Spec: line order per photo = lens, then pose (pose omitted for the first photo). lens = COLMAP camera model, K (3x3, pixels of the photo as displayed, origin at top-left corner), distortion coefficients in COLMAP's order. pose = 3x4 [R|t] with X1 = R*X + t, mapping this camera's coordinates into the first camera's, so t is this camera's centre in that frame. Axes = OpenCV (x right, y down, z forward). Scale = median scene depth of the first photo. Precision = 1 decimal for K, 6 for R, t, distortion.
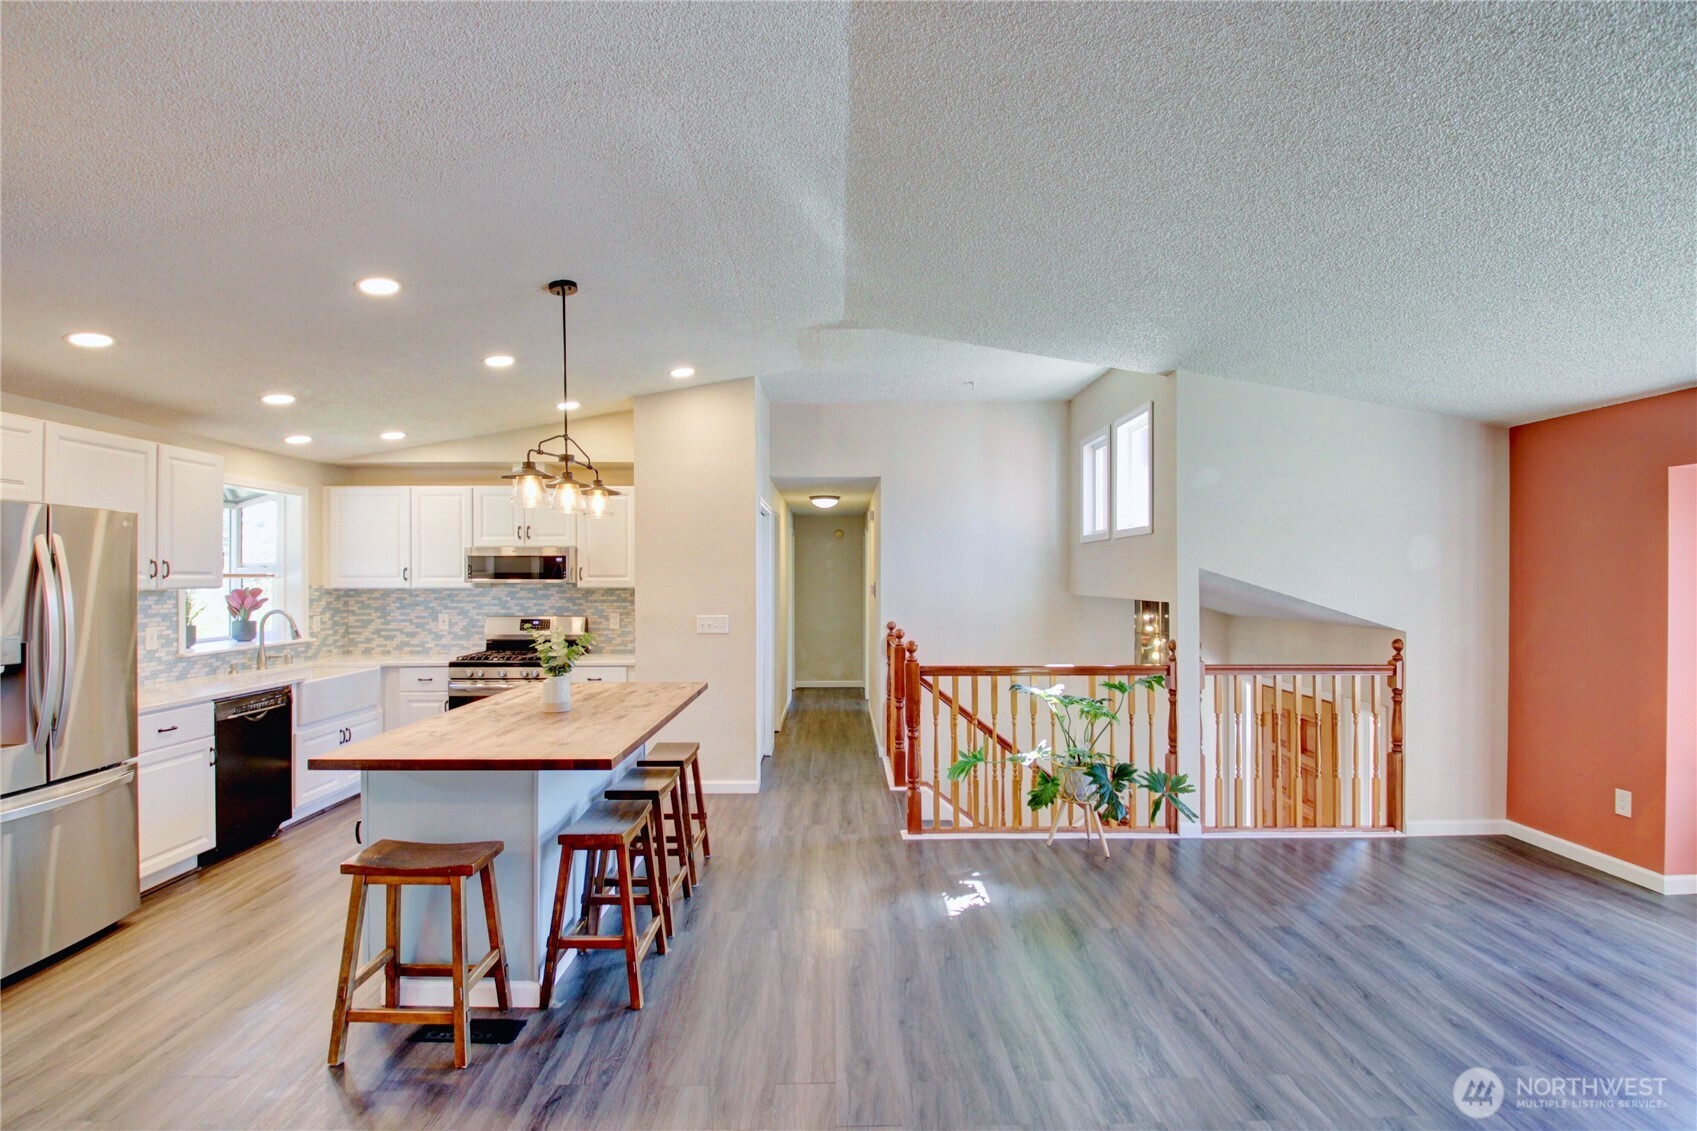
lens RADIAL K [[792.3, 0, 841.5], [0, 792.3, 574.0], [0, 0, 1]] dist [0.017398, -0.030285]
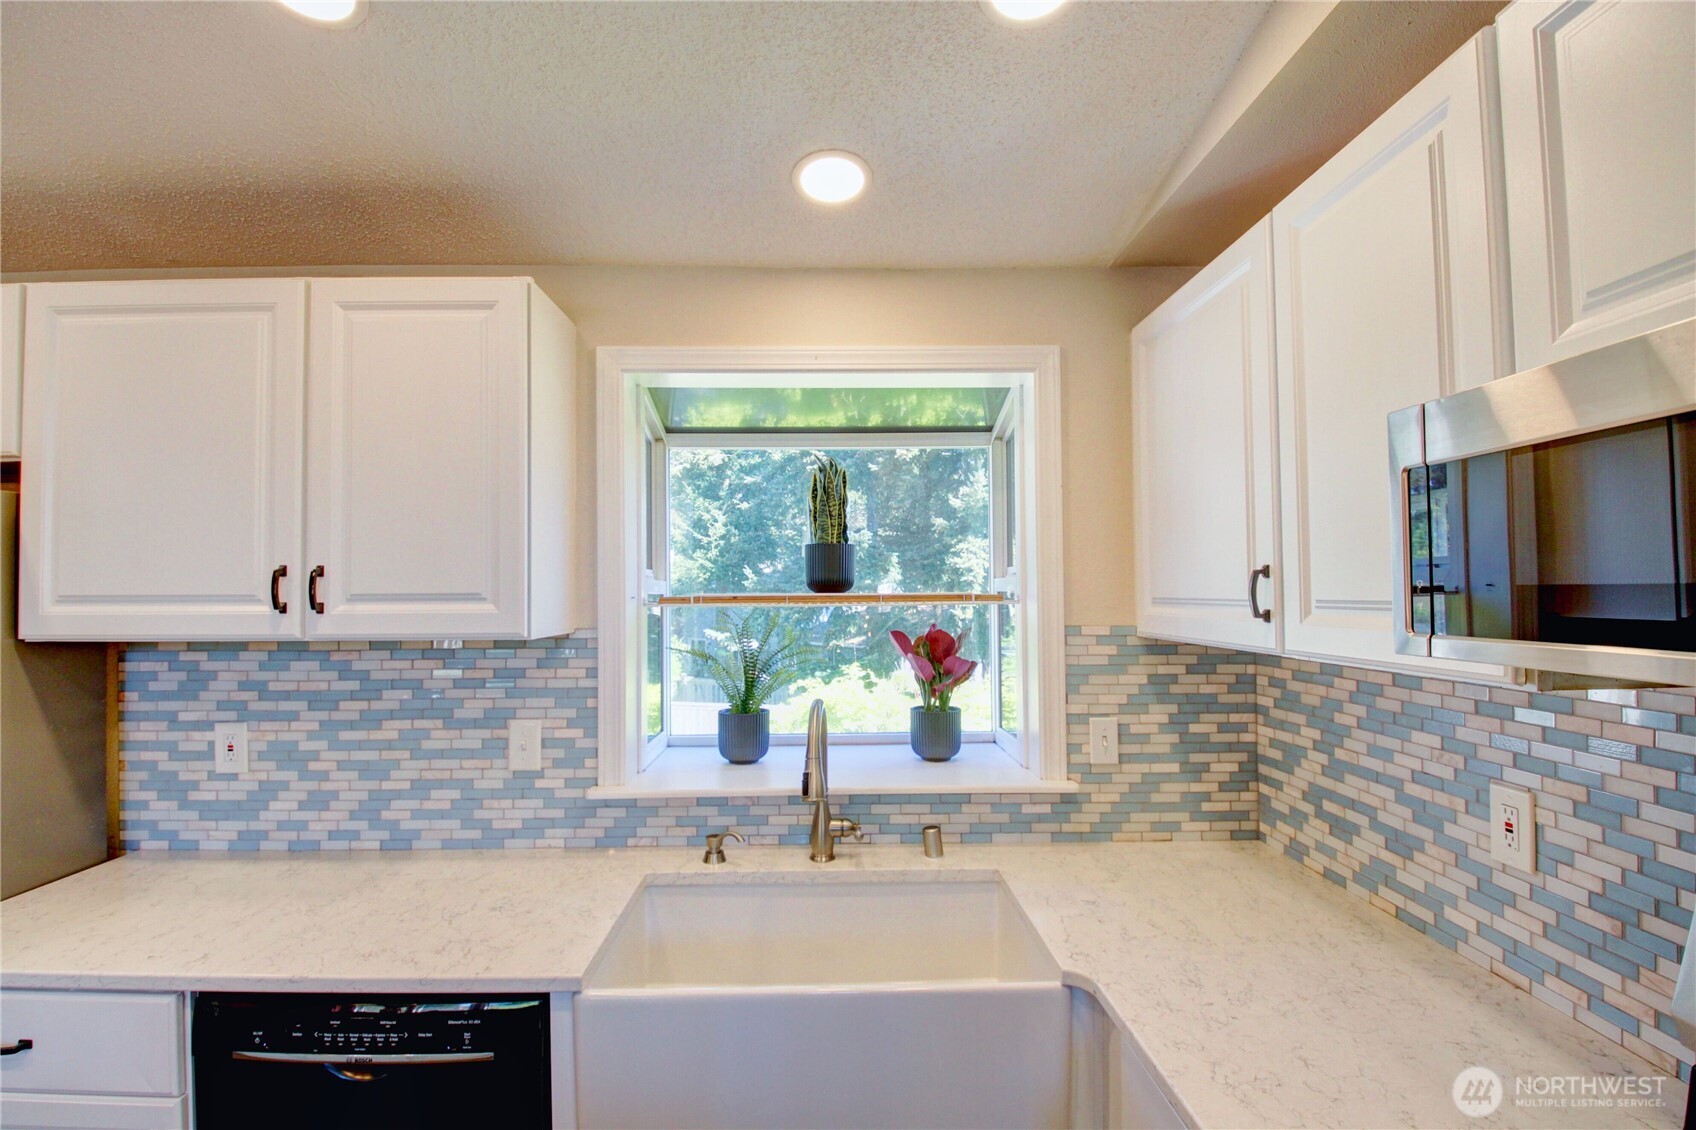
lens RADIAL K [[791.8, 0, 841.0], [0, 791.8, 573.5], [0, 0, 1]] dist [0.017398, -0.030285]
pose [[0.012895, -0.021258, -0.999691, -0.336757], [0.009784, 0.999729, -0.021132, -0.002232], [0.999869, -0.009509, 0.013100, 0.922544]]
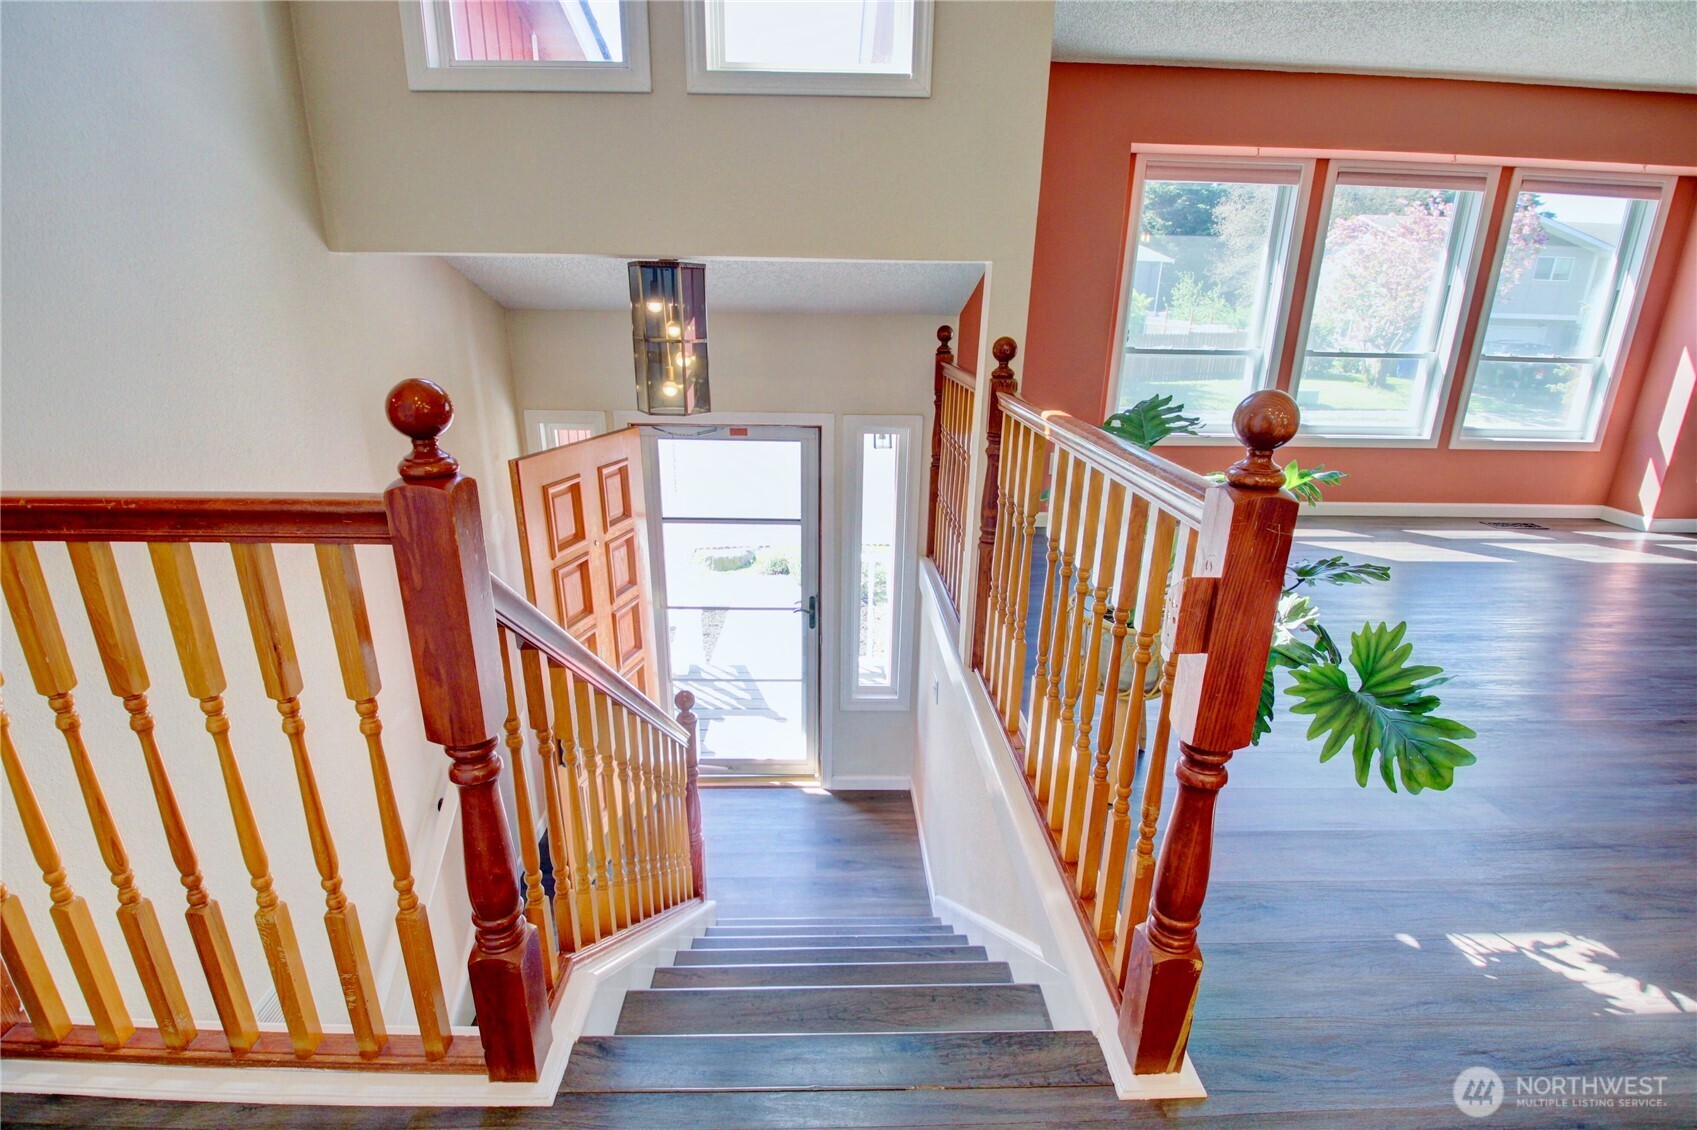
lens RADIAL K [[792.3, 0, 841.5], [0, 792.3, 573.5], [0, 0, 1]] dist [0.017398, -0.030285]
pose [[-0.009913, -0.320975, 0.947036, -0.104104], [-0.018432, 0.946980, 0.320763, 0.053322], [-0.999781, -0.014276, -0.015304, 0.927620]]
